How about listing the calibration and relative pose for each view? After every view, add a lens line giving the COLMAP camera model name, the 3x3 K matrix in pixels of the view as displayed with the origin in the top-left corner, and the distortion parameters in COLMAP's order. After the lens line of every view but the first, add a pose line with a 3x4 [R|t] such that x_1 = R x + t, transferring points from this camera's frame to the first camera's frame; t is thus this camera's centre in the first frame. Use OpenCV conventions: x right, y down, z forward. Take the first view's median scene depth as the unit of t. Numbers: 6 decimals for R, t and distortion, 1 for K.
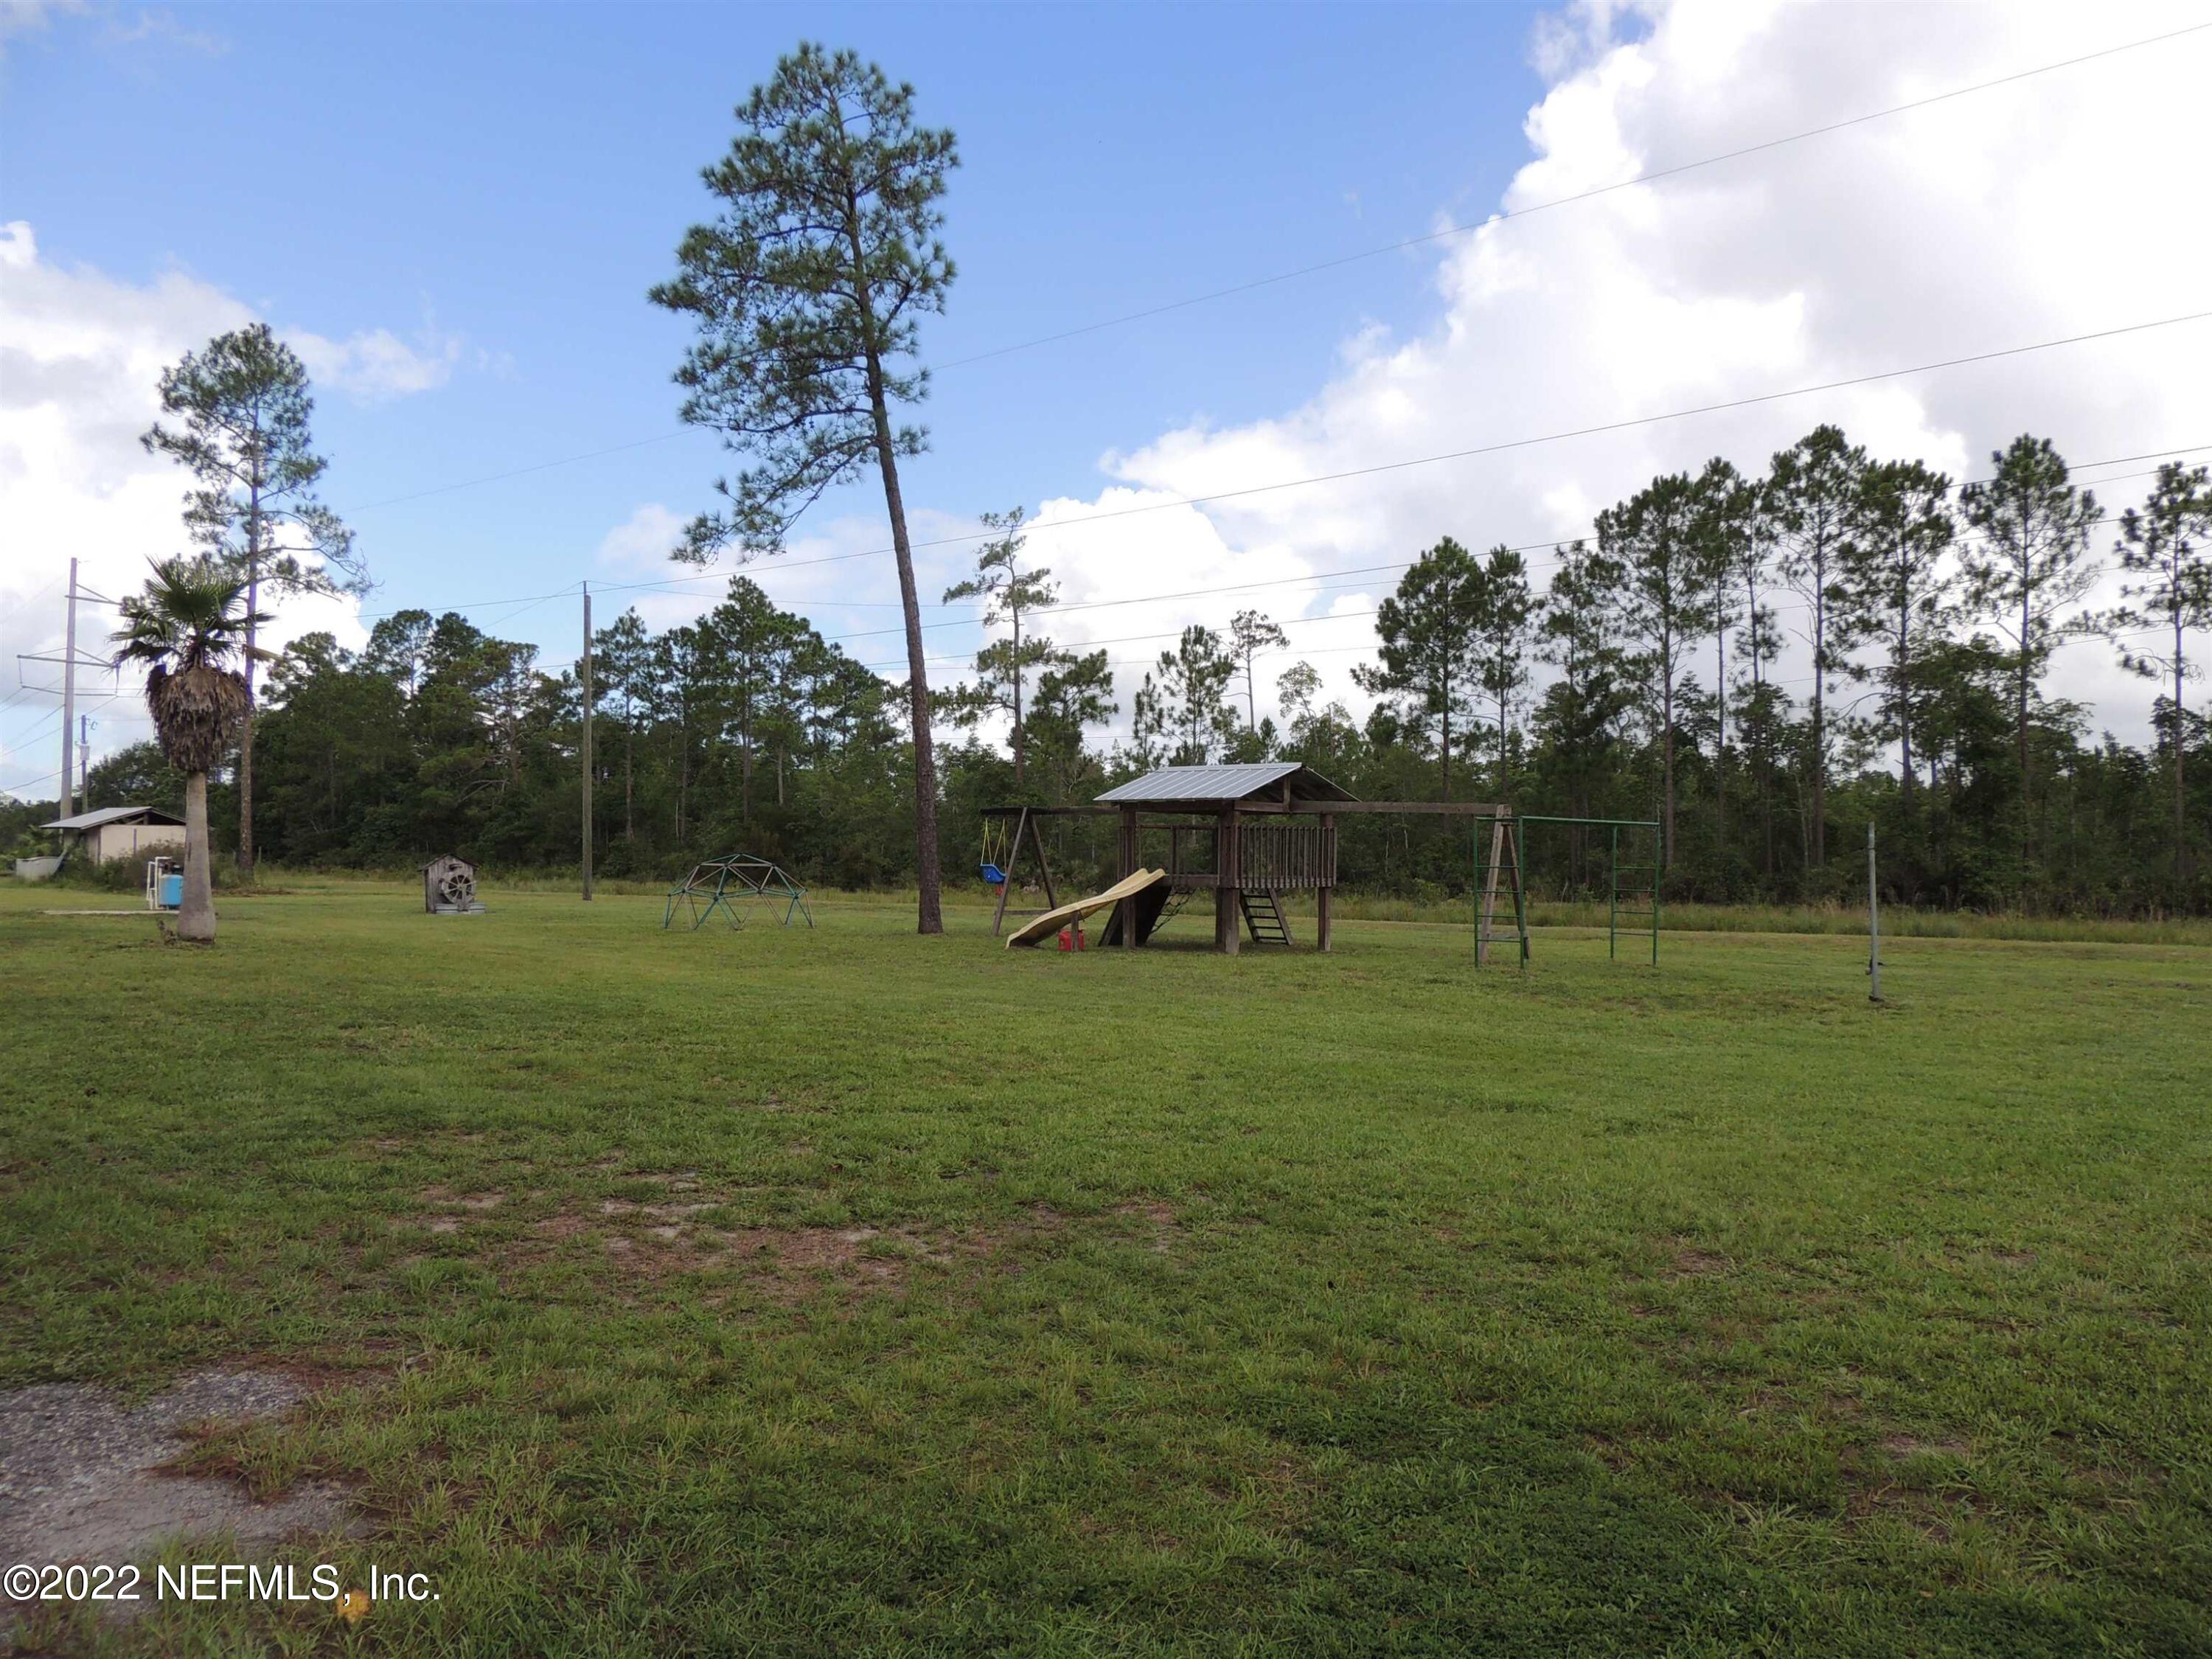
lens RADIAL K [[1575.4, 0, 1110.5], [0, 1575.4, 838.7], [0, 0, 1]] dist [-0.022136, 0.006183]
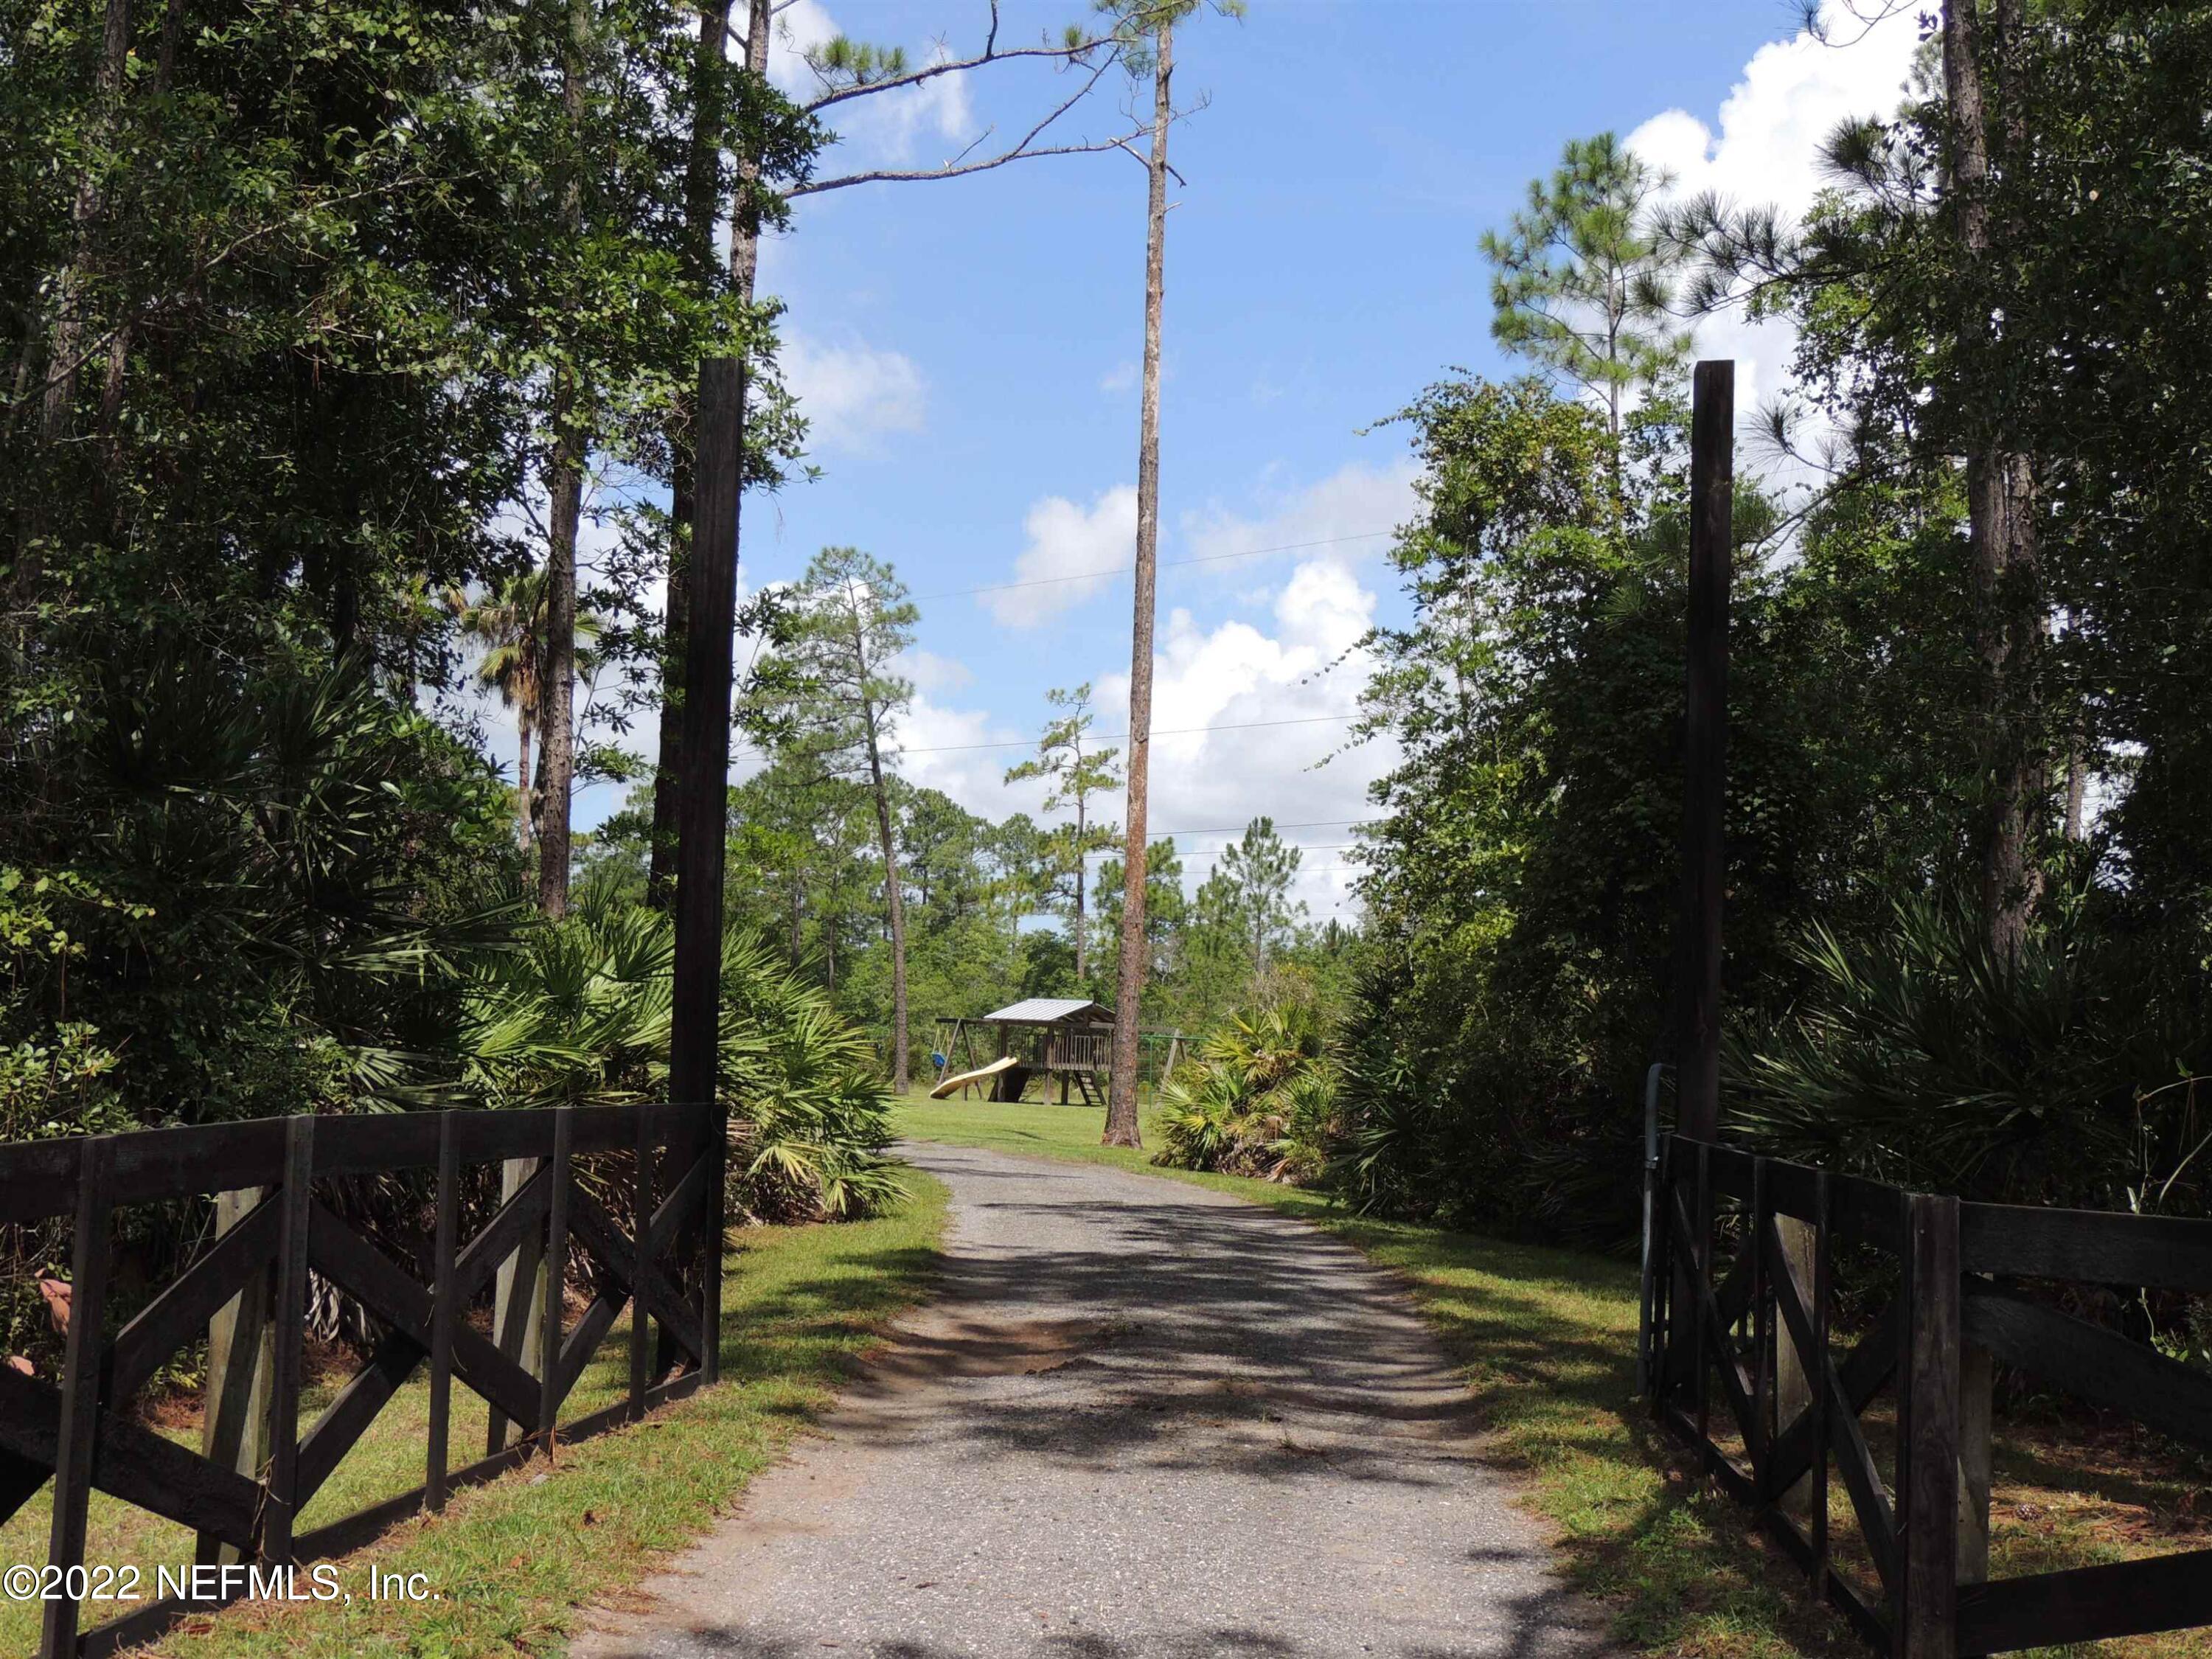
lens RADIAL K [[2810.8, 0, 1106.7], [0, 2810.8, 835.1], [0, 0, 1]] dist [-0.027853, 0.078707]
pose [[0.992691, 0.019124, -0.119160, 0.180626], [-0.027425, 0.997280, -0.068409, -0.006621], [0.117528, 0.071177, 0.990516, -0.763105]]
